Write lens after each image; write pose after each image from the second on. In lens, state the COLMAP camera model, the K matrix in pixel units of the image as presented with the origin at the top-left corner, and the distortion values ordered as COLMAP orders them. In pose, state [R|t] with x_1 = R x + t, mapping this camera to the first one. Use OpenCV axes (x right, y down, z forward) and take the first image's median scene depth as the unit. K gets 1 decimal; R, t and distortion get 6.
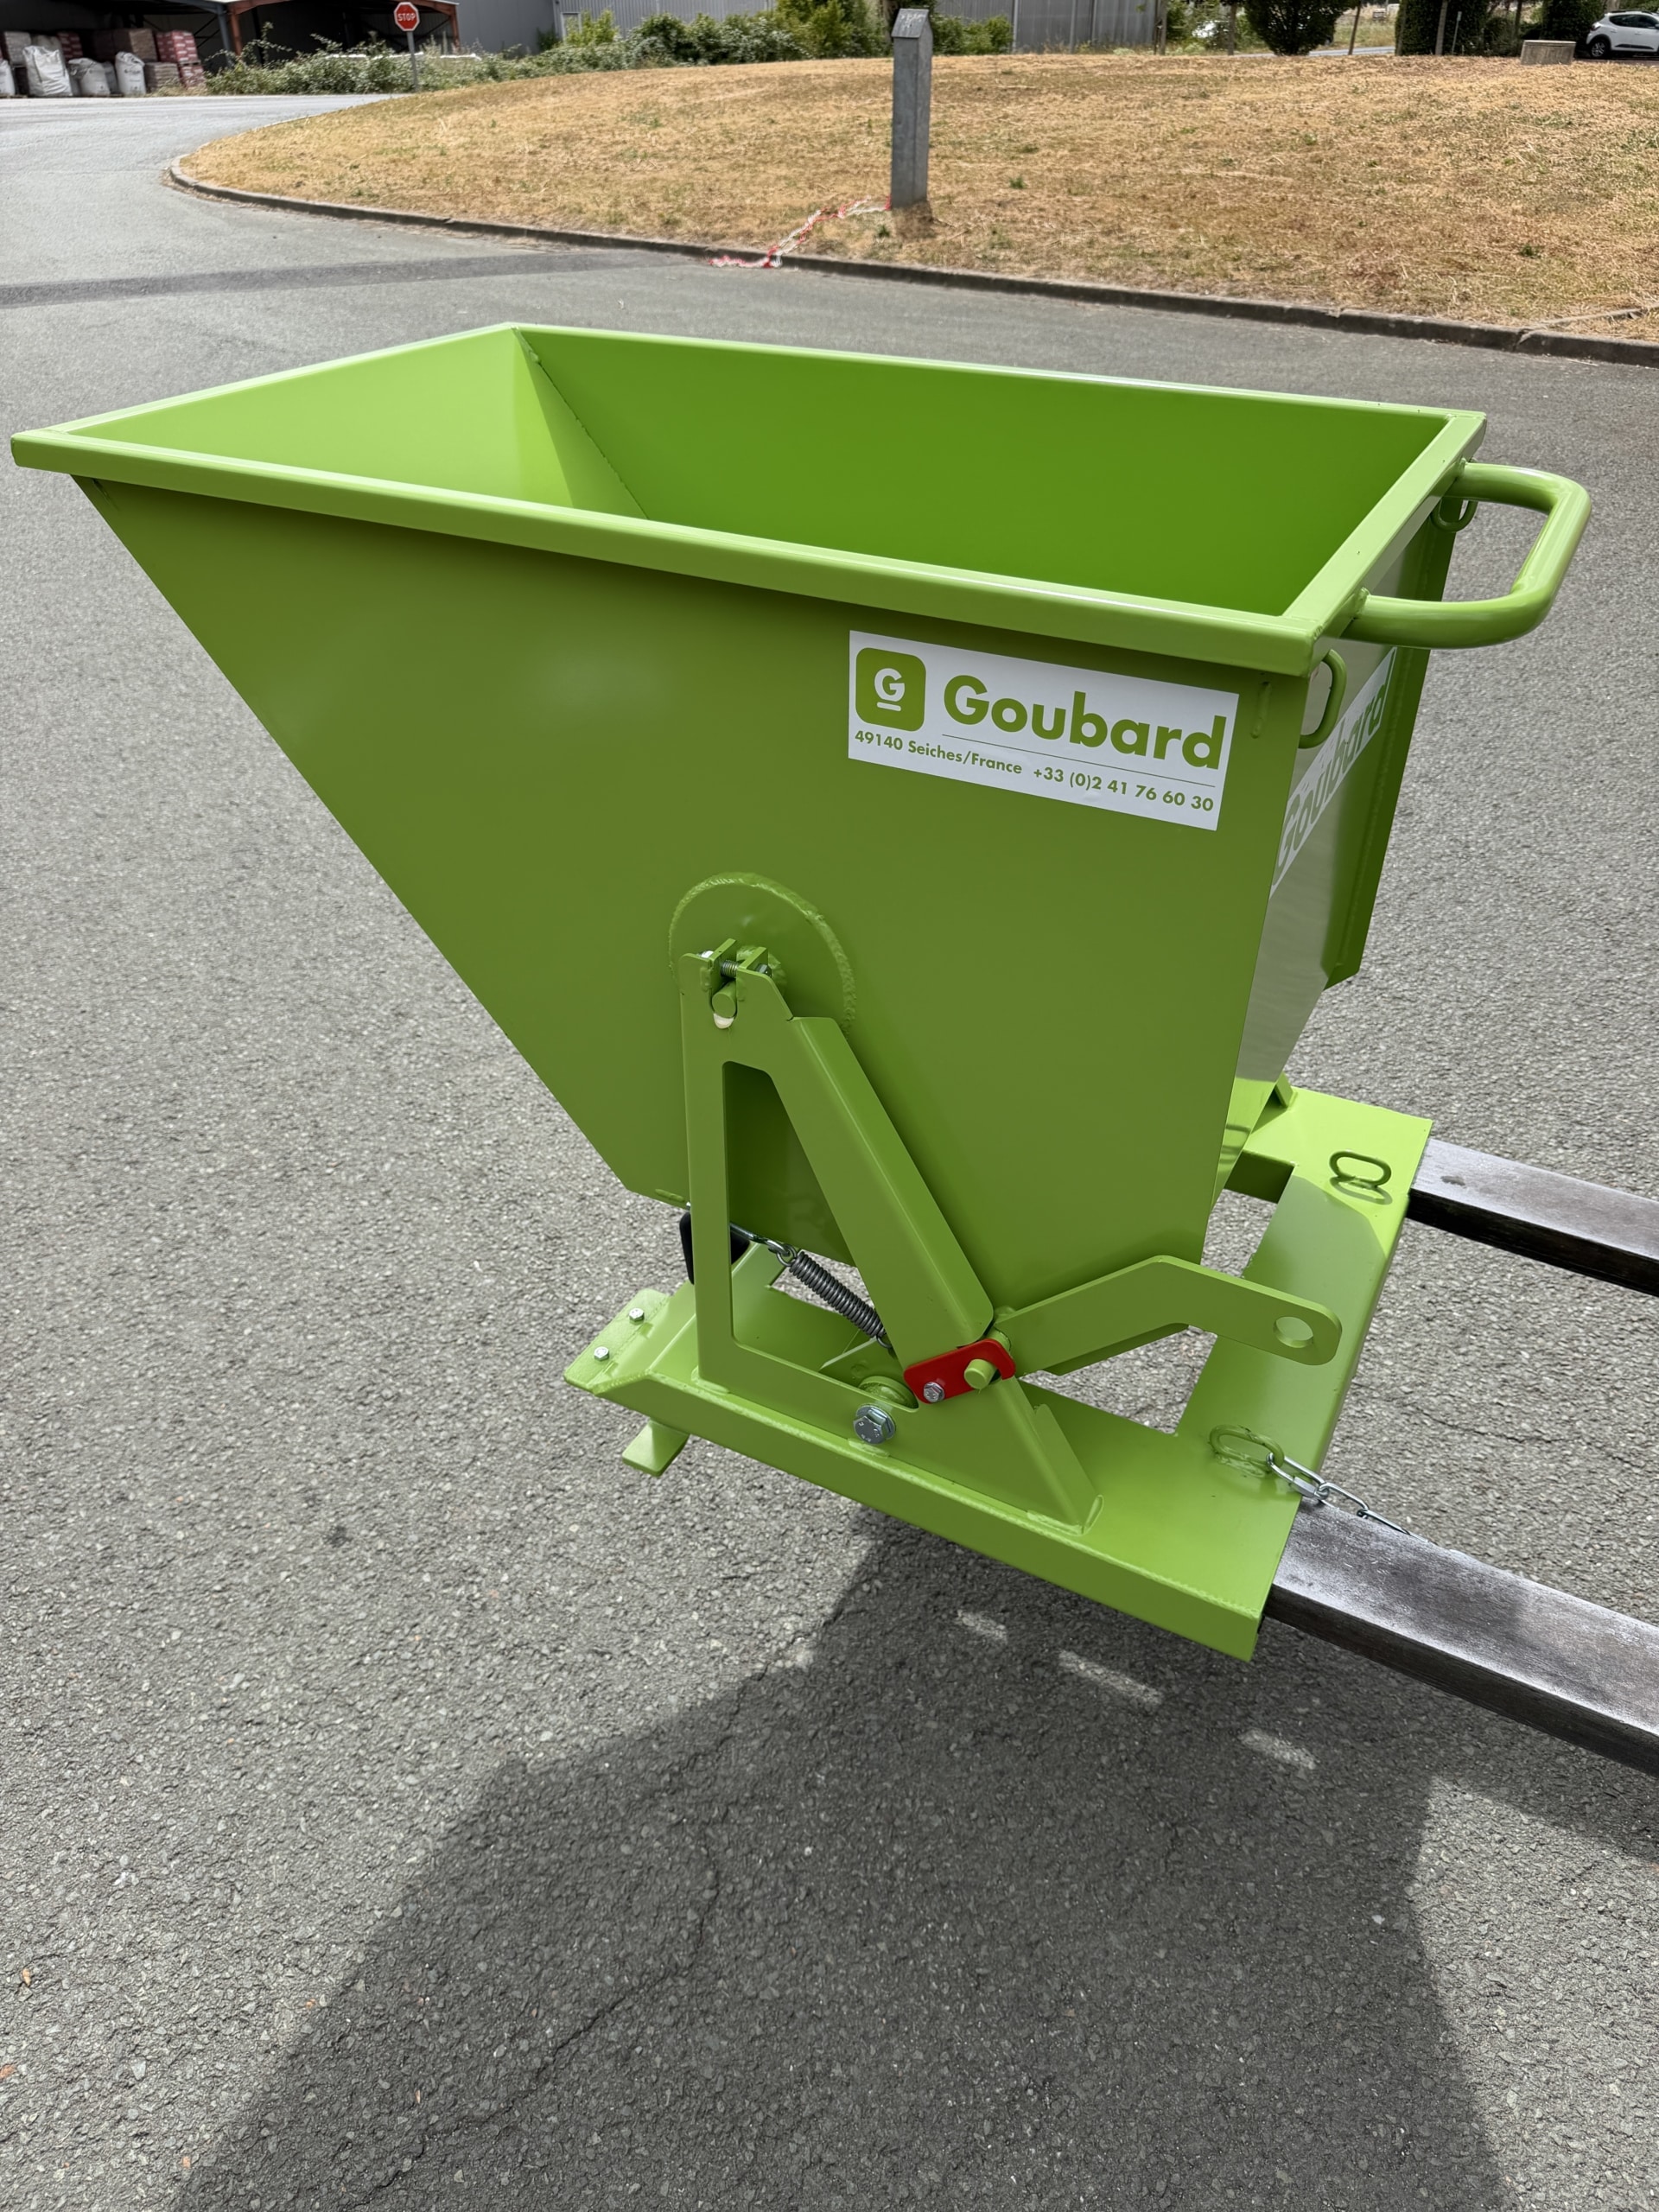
lens RADIAL K [[1565.6, 0, 850.4], [0, 1565.6, 1104.2], [0, 0, 1]] dist [0.002289, -0.011596]
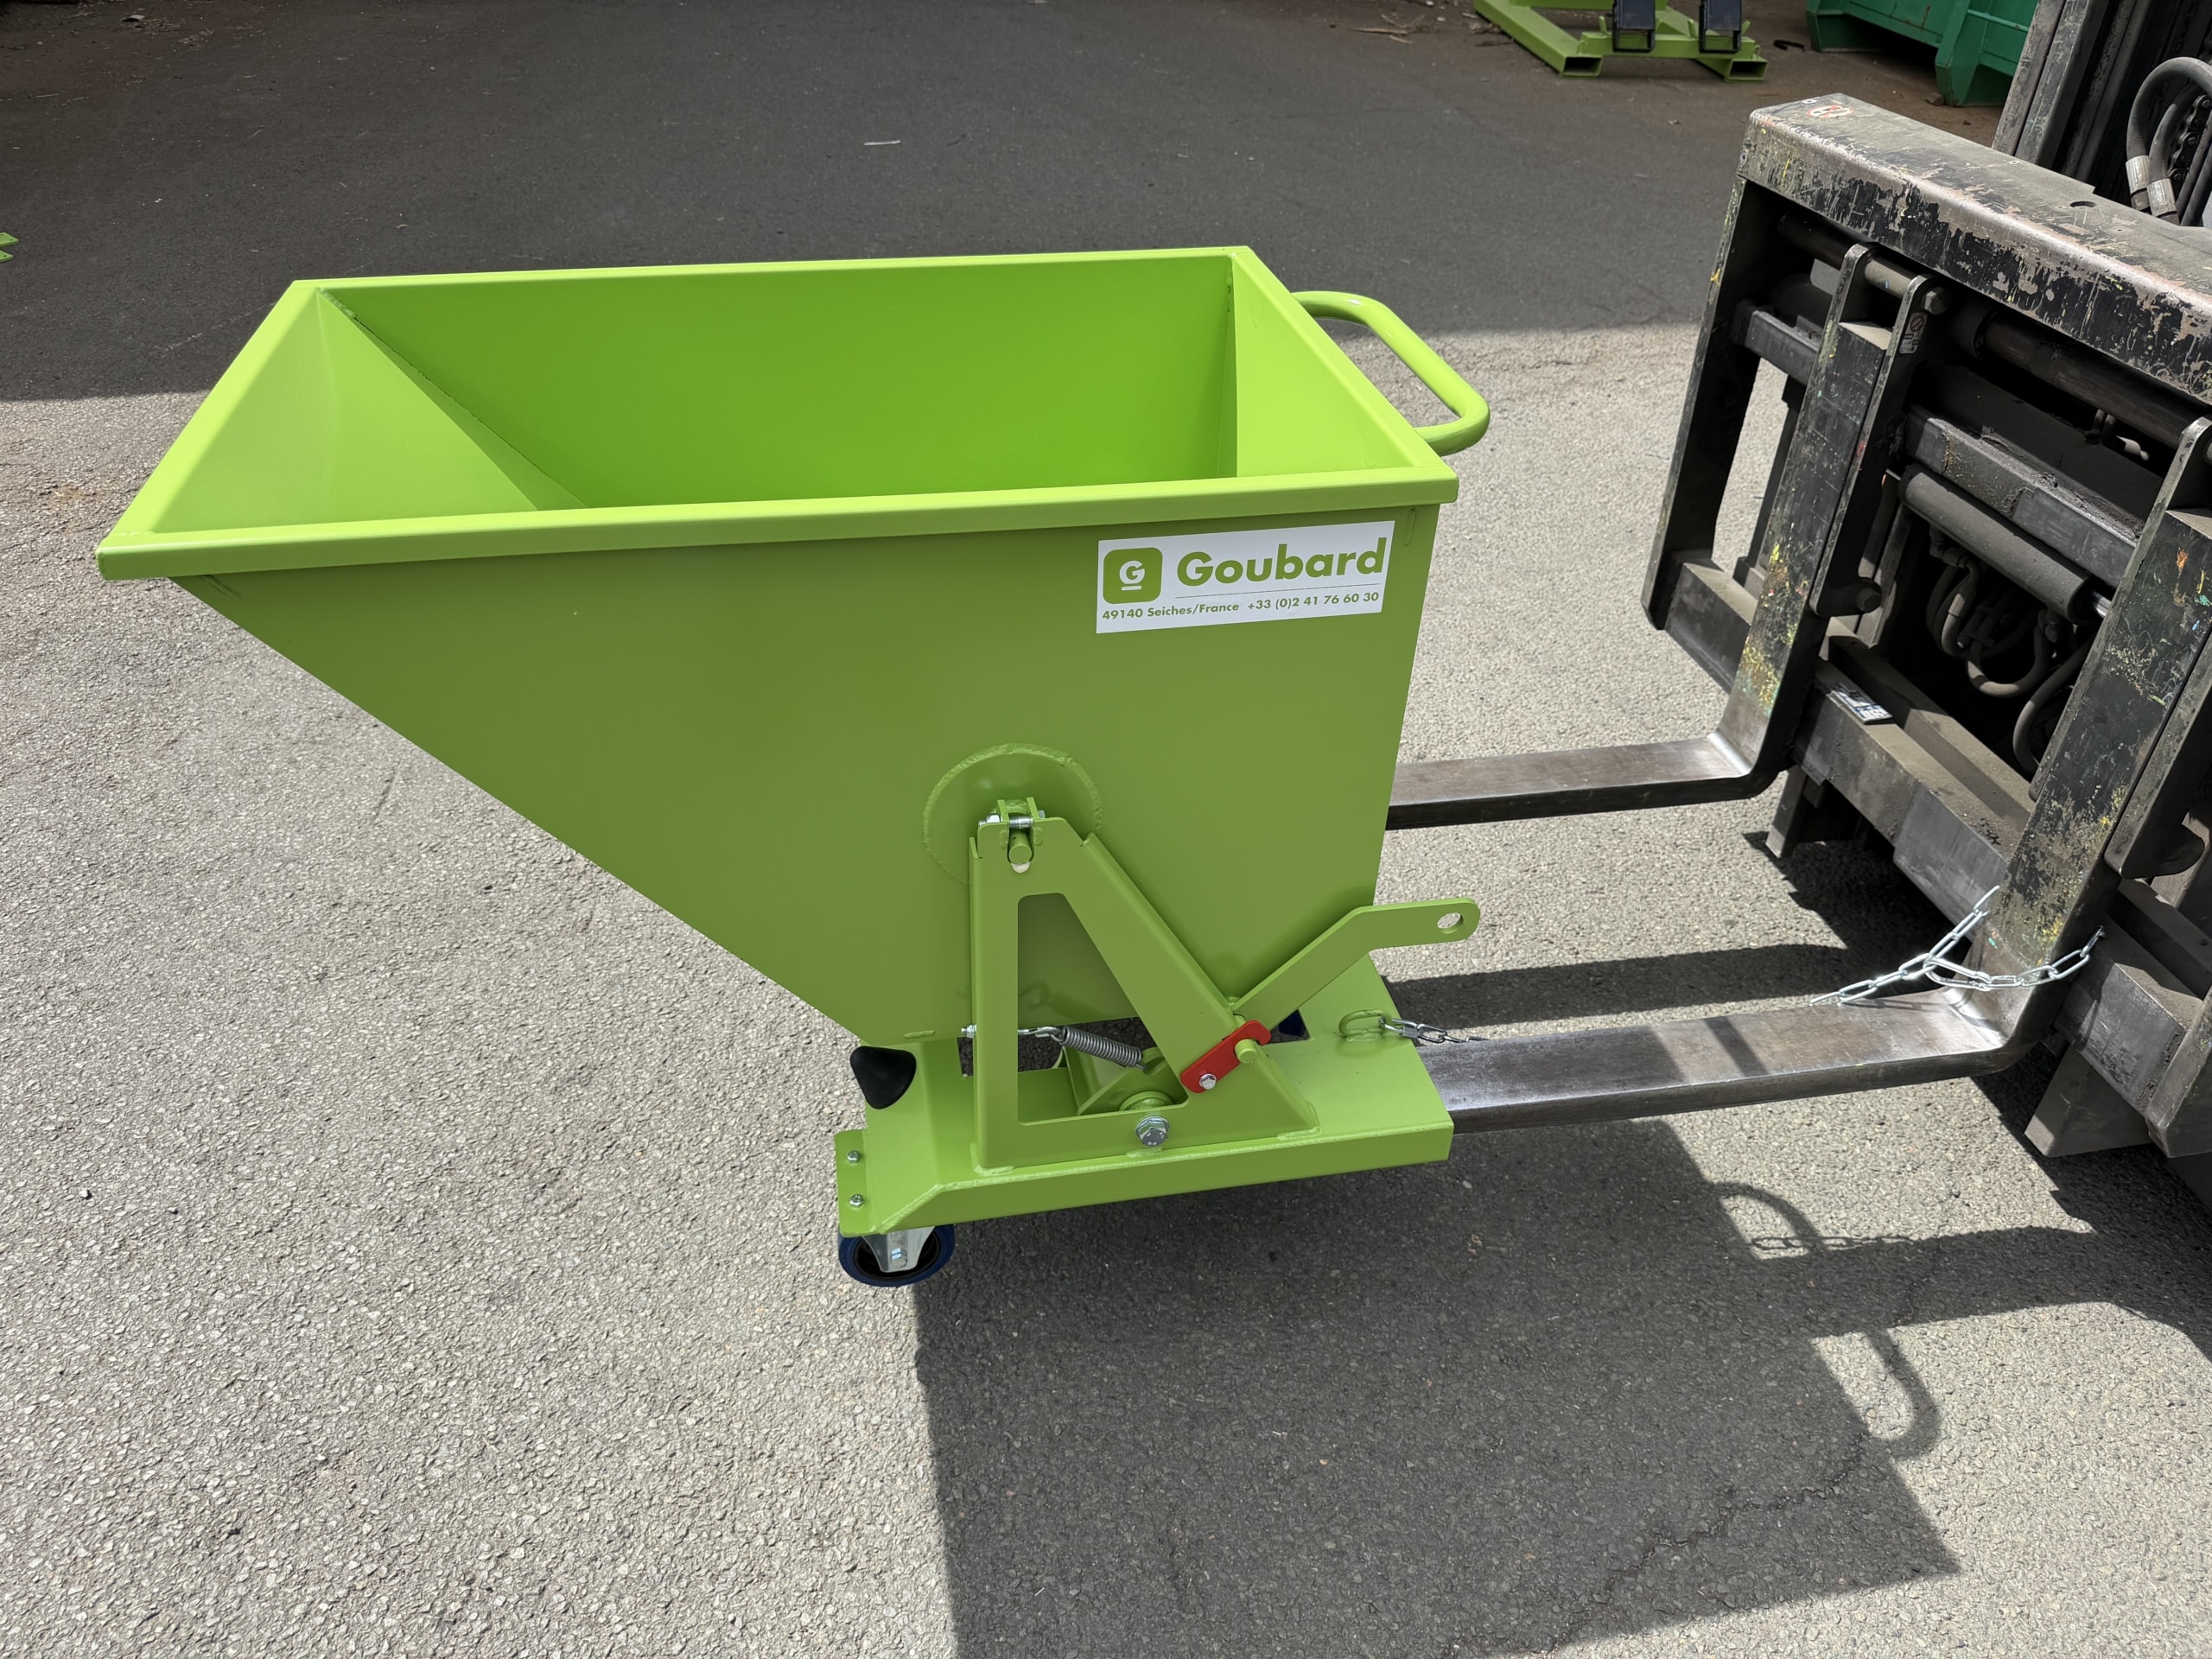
lens RADIAL K [[1565.6, 0, 1096.0], [0, 1565.6, 835.1], [0, 0, 1]] dist [0.002289, -0.011596]
pose [[0.802502, -0.345383, 0.486520, -0.706812], [0.333192, 0.935848, 0.114771, -0.224639], [-0.494949, 0.070000, 0.866098, -0.089060]]
